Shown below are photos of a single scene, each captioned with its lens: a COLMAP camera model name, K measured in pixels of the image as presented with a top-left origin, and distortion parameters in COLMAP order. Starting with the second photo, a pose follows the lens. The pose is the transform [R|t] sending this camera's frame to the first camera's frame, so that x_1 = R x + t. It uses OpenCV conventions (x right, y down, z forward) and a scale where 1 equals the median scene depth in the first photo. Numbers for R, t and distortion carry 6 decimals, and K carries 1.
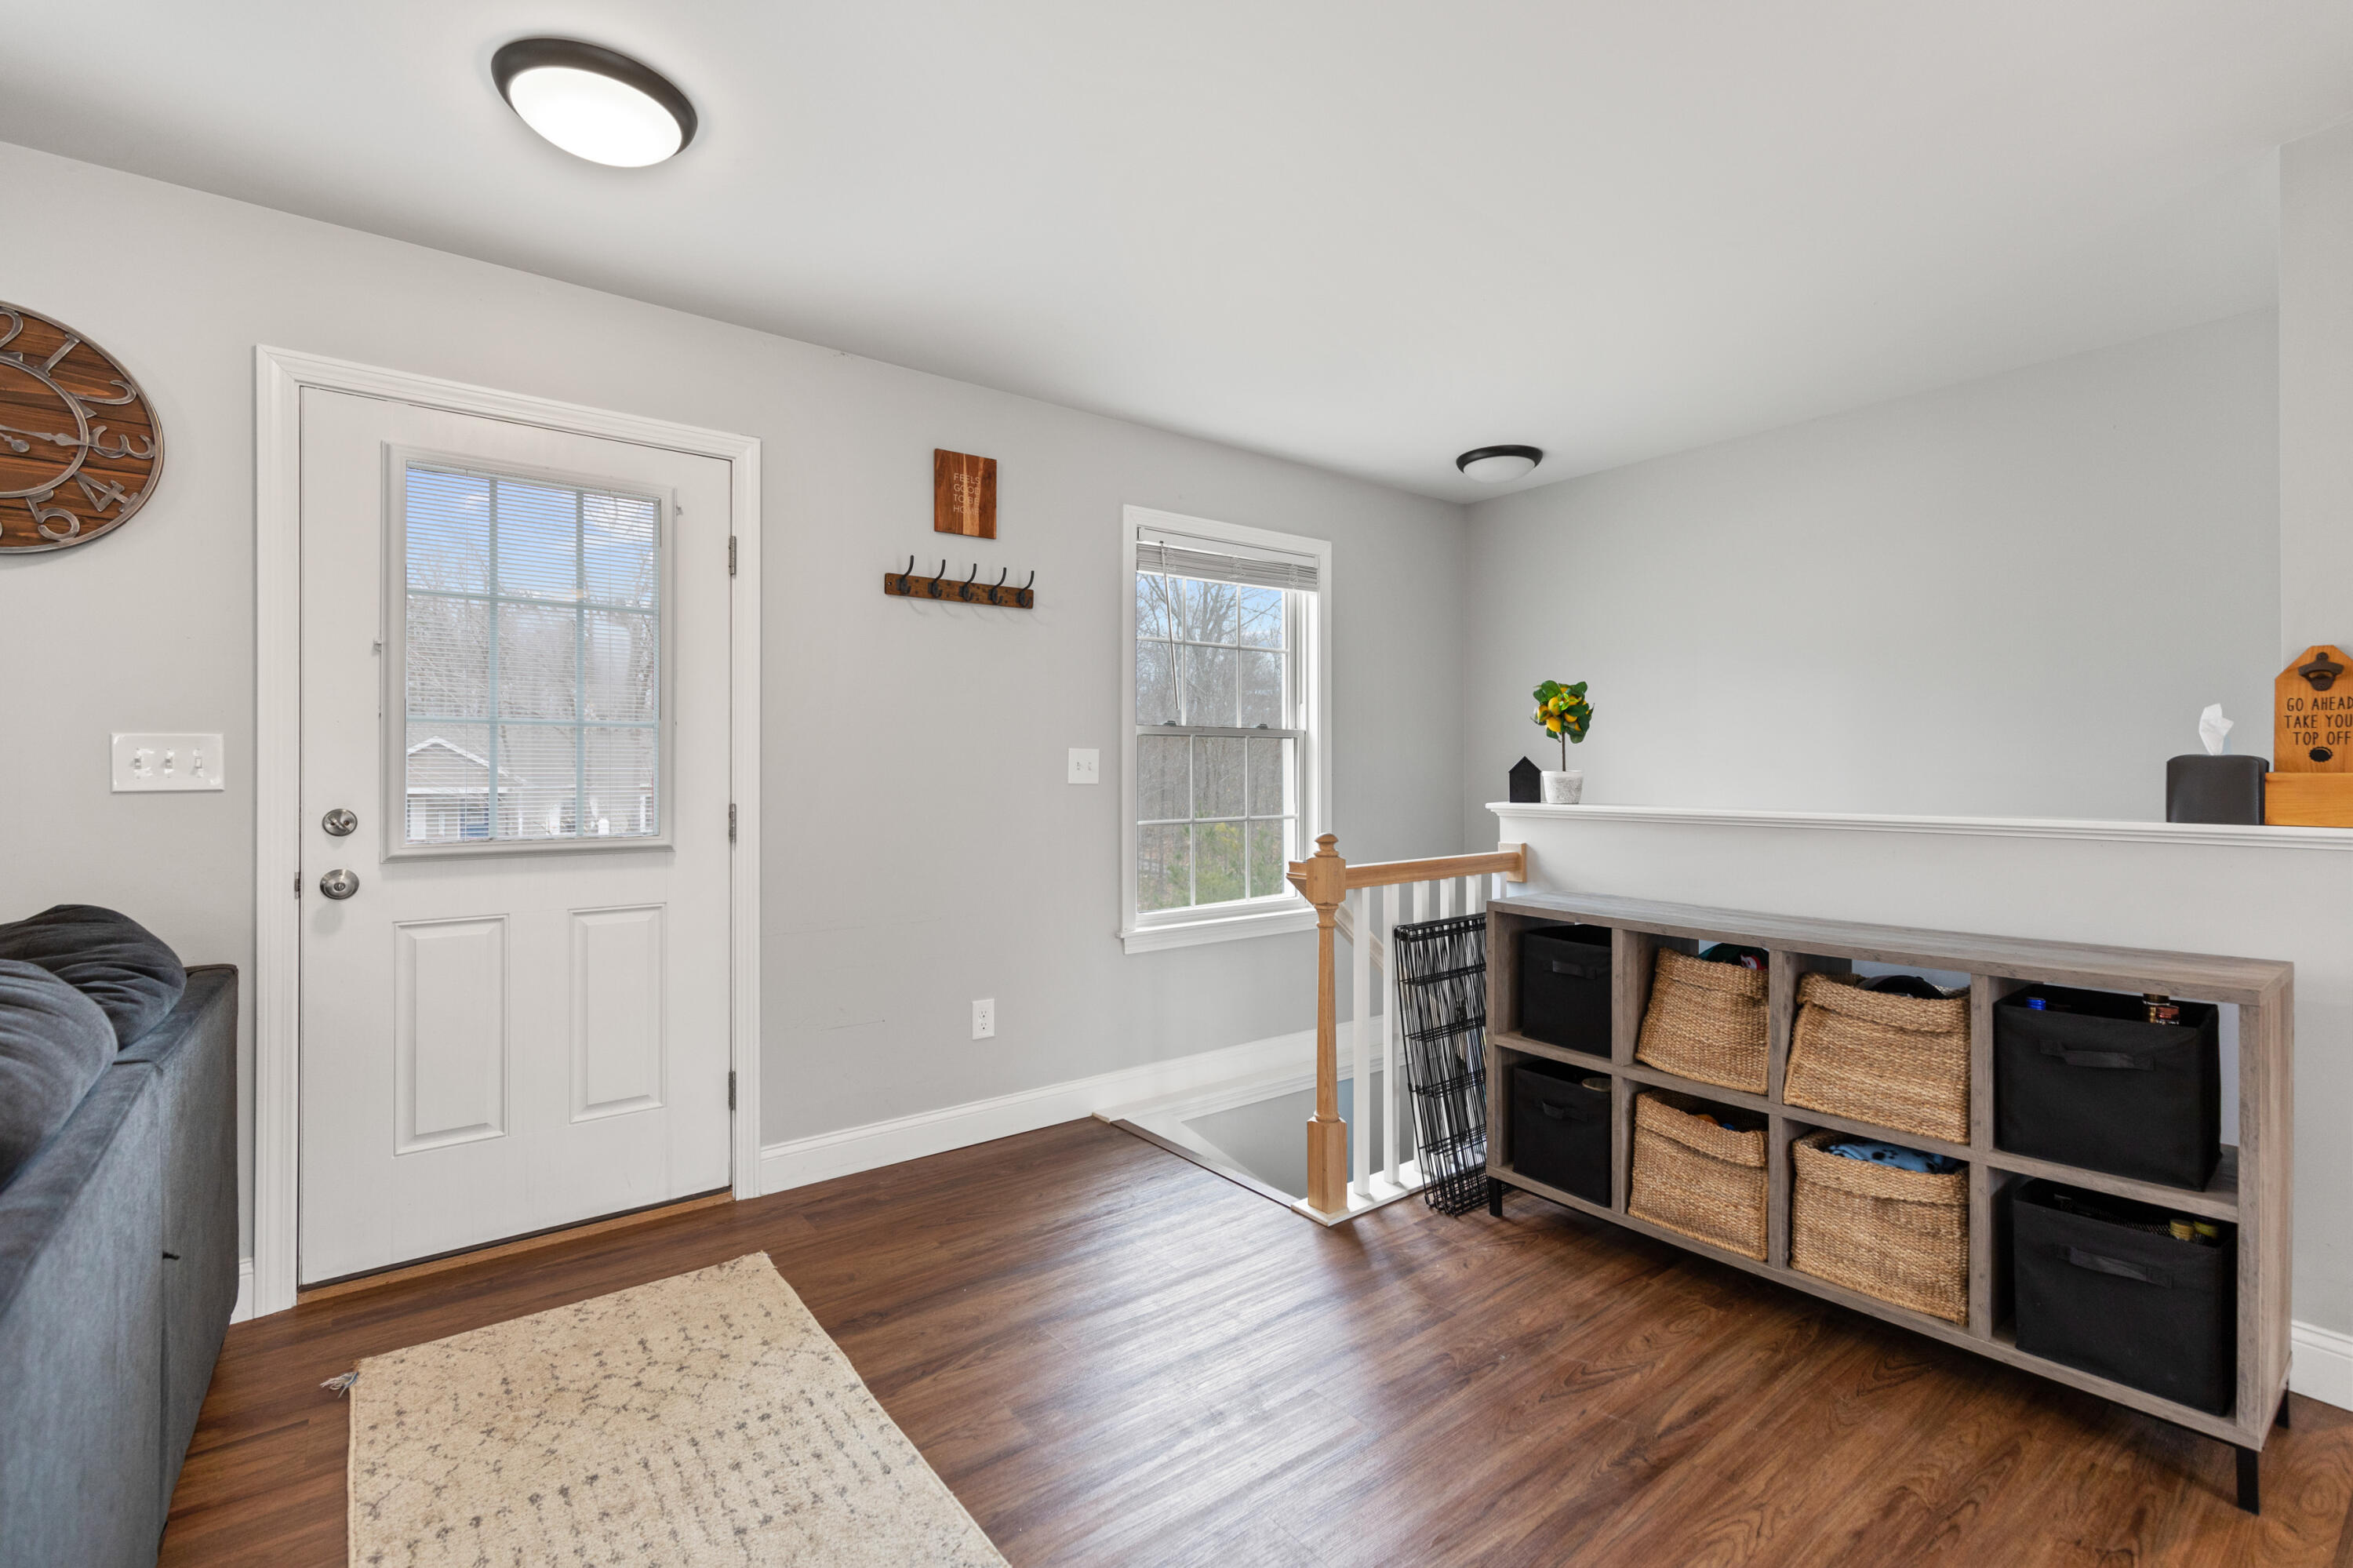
lens RADIAL K [[1058.5, 0, 1190.1], [0, 1058.5, 770.2], [0, 0, 1]] dist [0.004526, 0.000761]
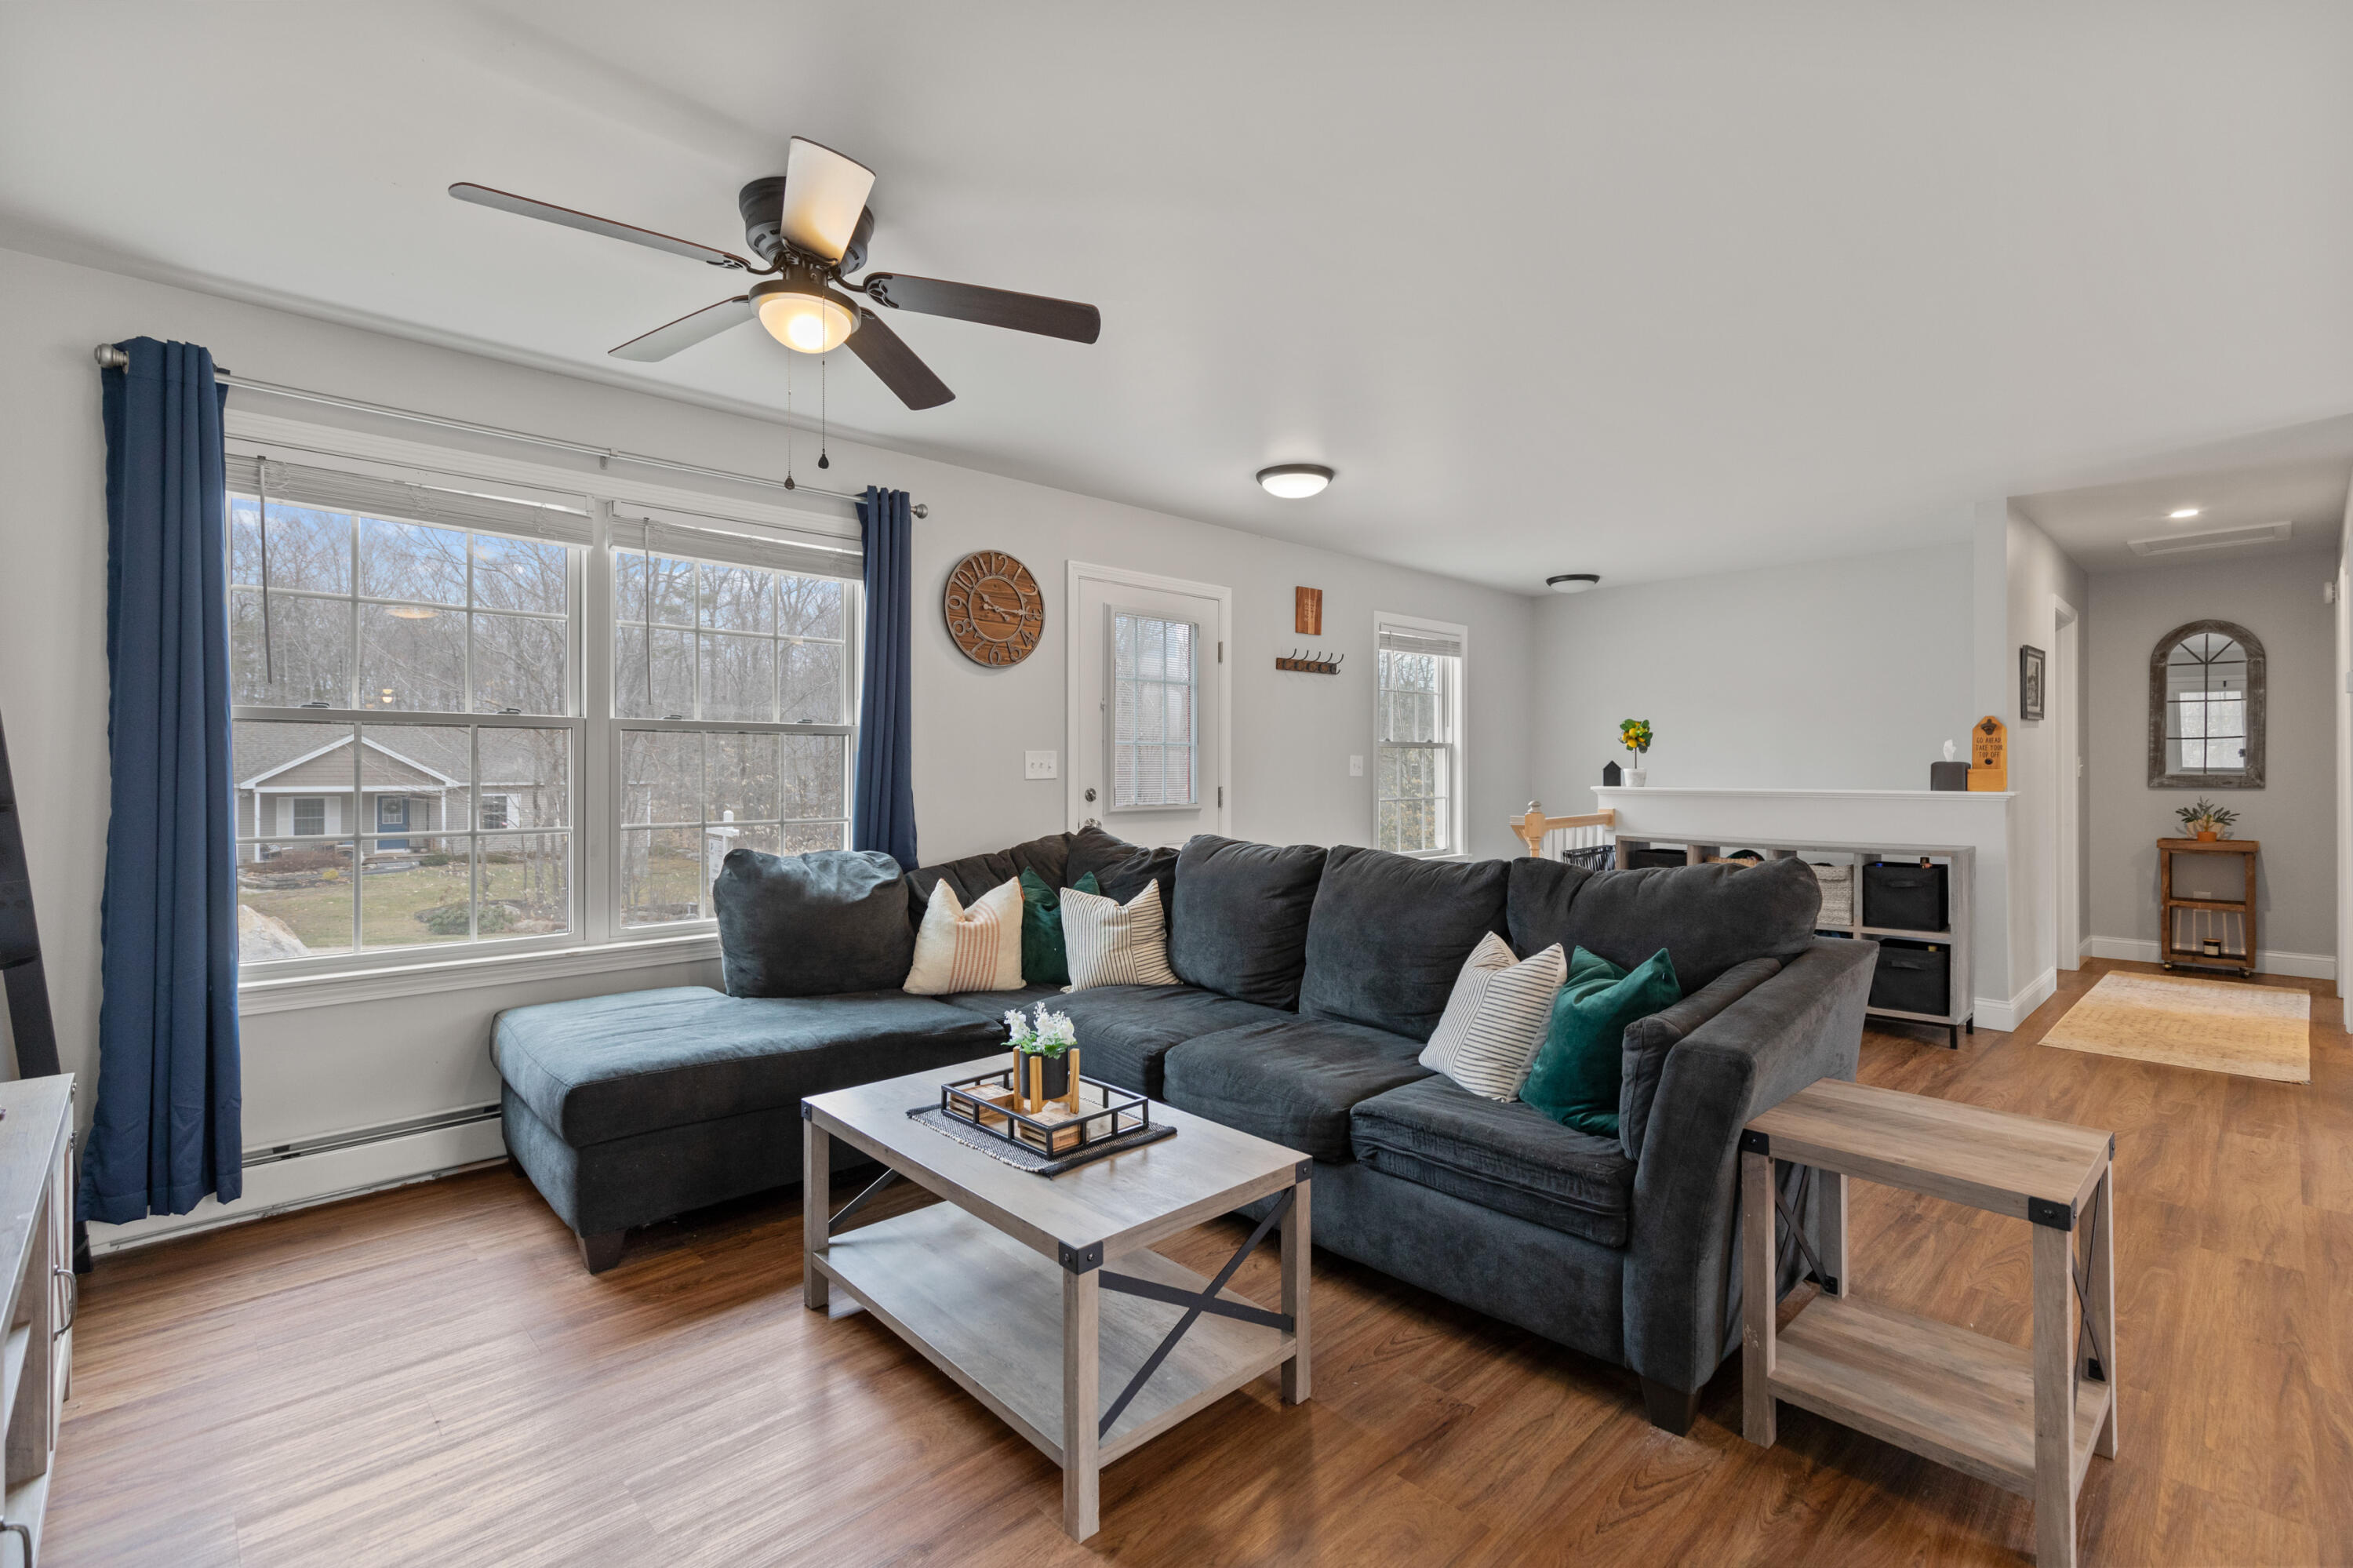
lens RADIAL K [[1058.5, 0, 1190.1], [0, 1058.5, 770.2], [0, 0, 1]] dist [0.004526, 0.000761]
pose [[0.993983, -0.001297, 0.109523, -0.614757], [0.000967, 0.999995, 0.003073, -0.002726], [-0.109527, -0.002948, 0.993979, -0.734674]]
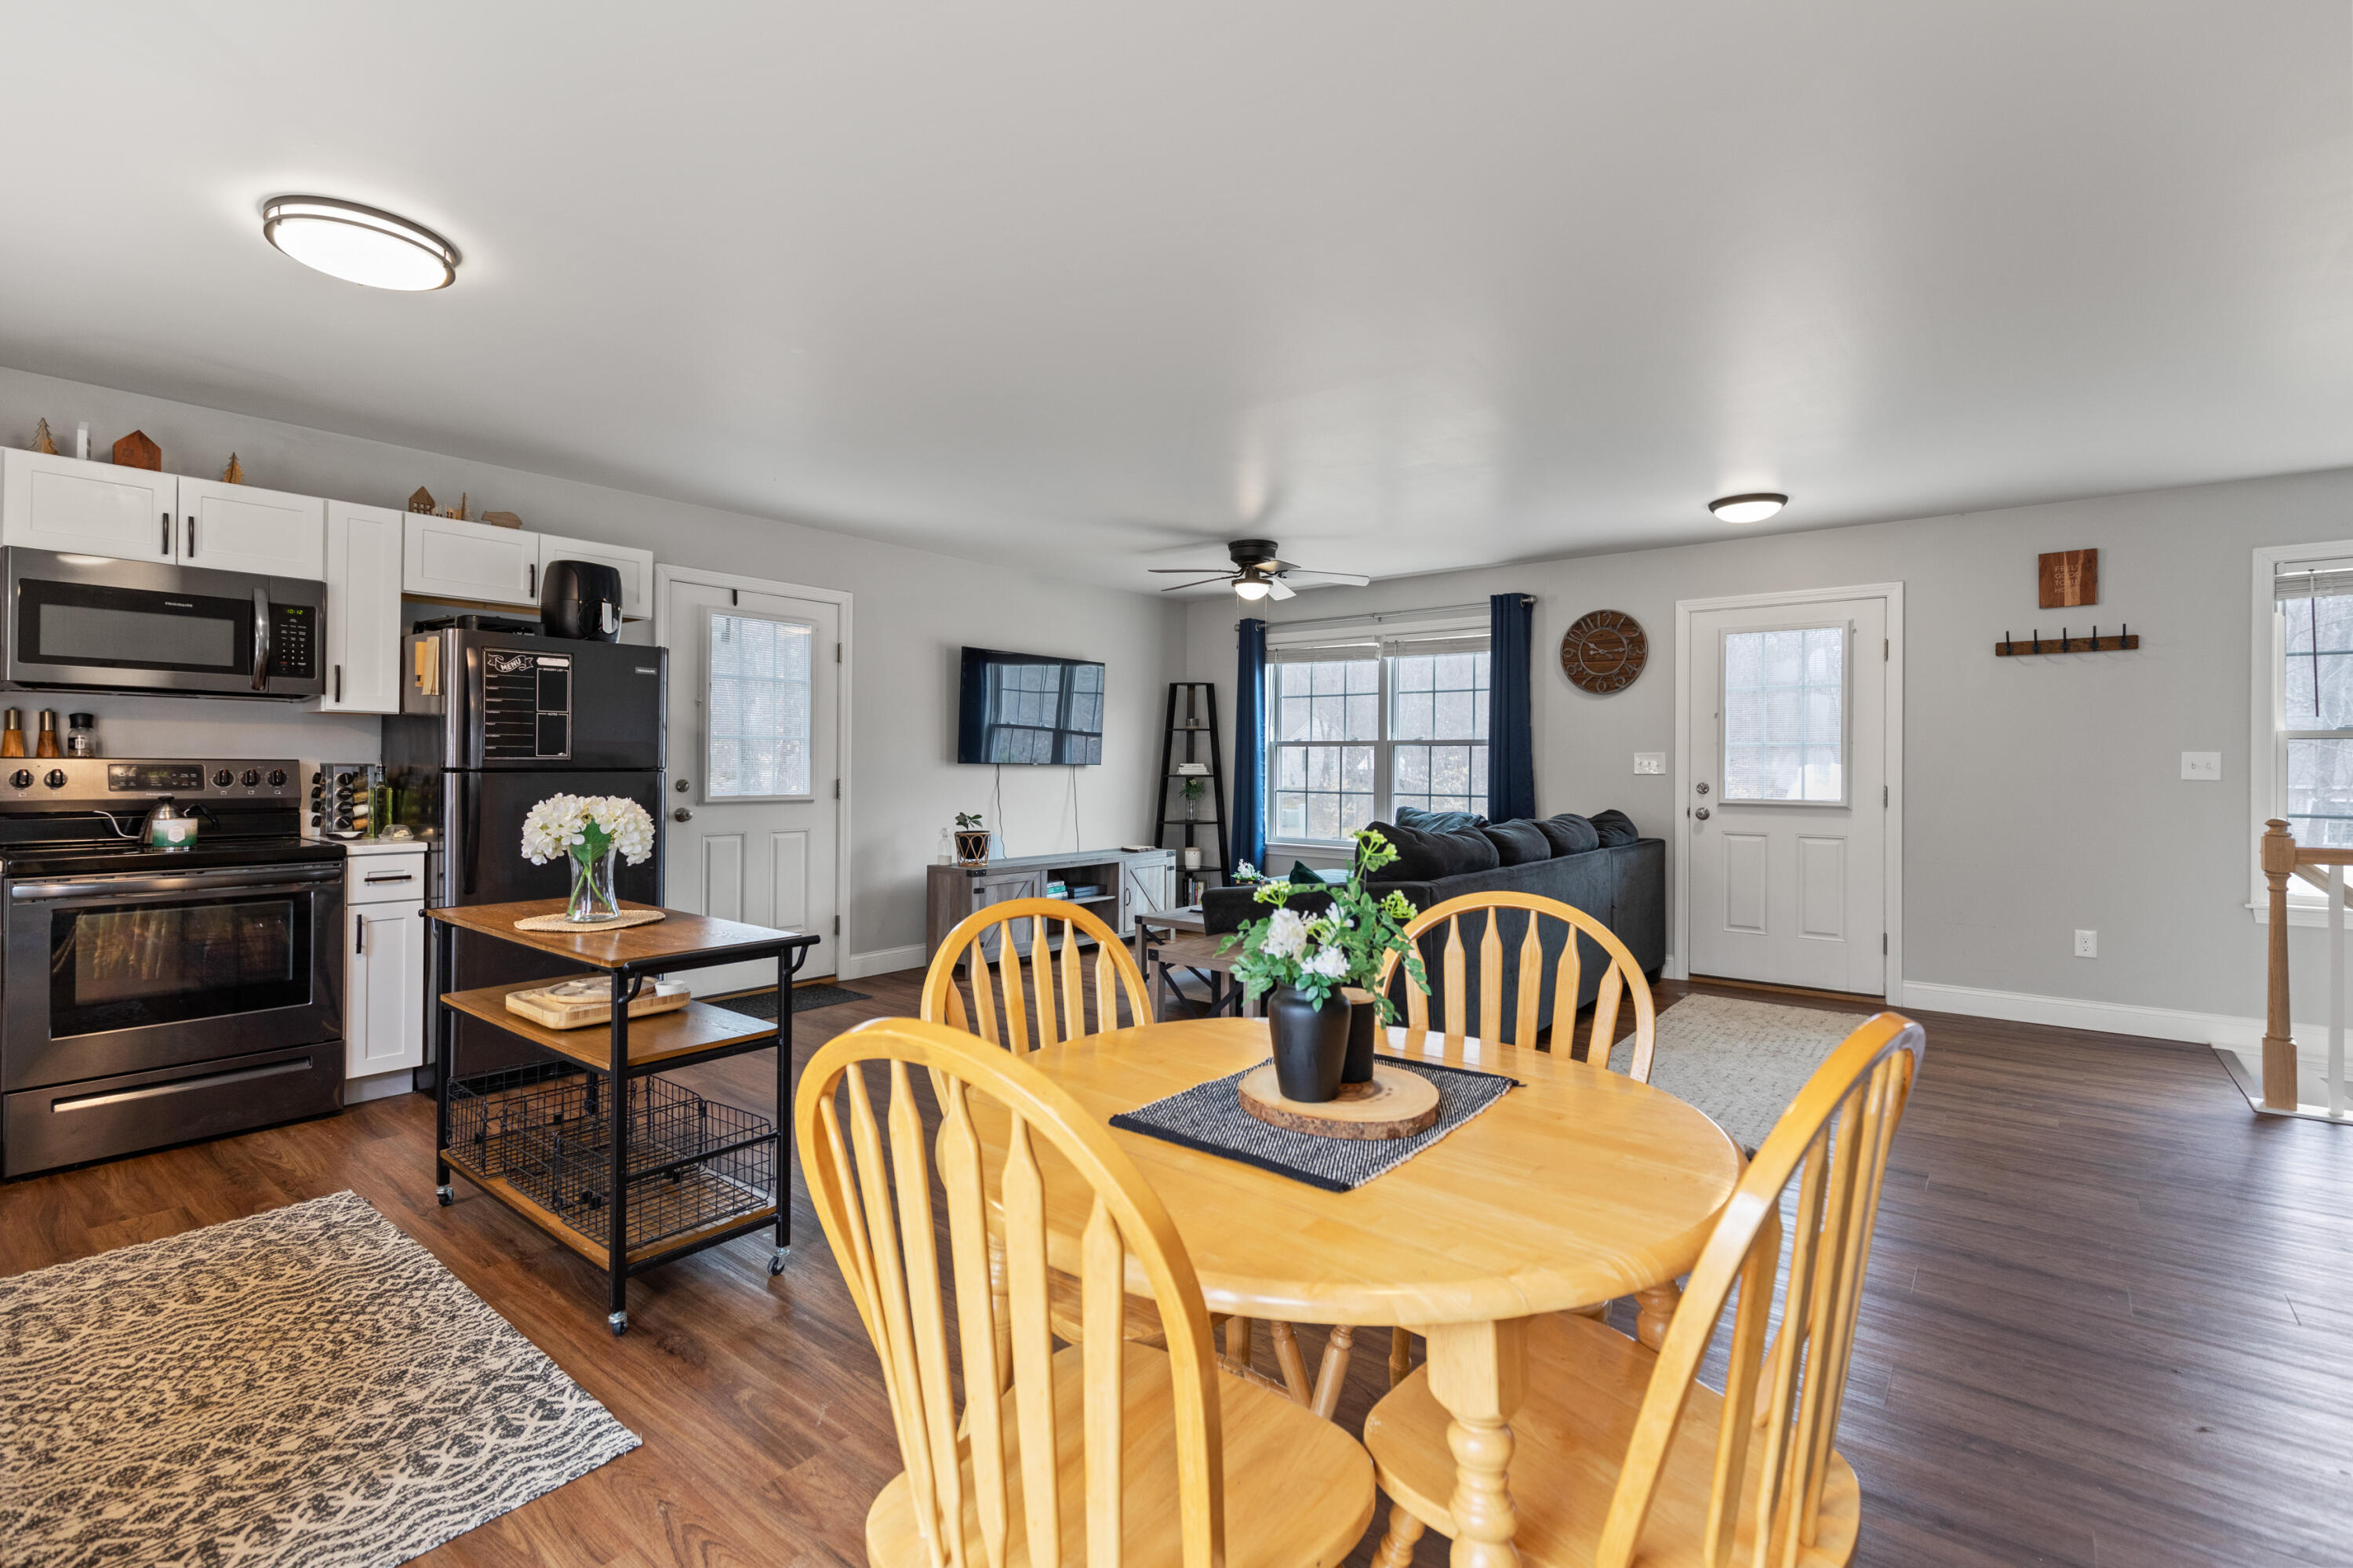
lens RADIAL K [[1058.5, 0, 1190.1], [0, 1058.5, 770.2], [0, 0, 1]] dist [0.004526, 0.000761]
pose [[0.237127, 0.008051, -0.971445, 0.947083], [-0.003510, 0.999966, 0.007431, -0.004227], [0.971472, 0.001647, 0.237147, -0.530477]]
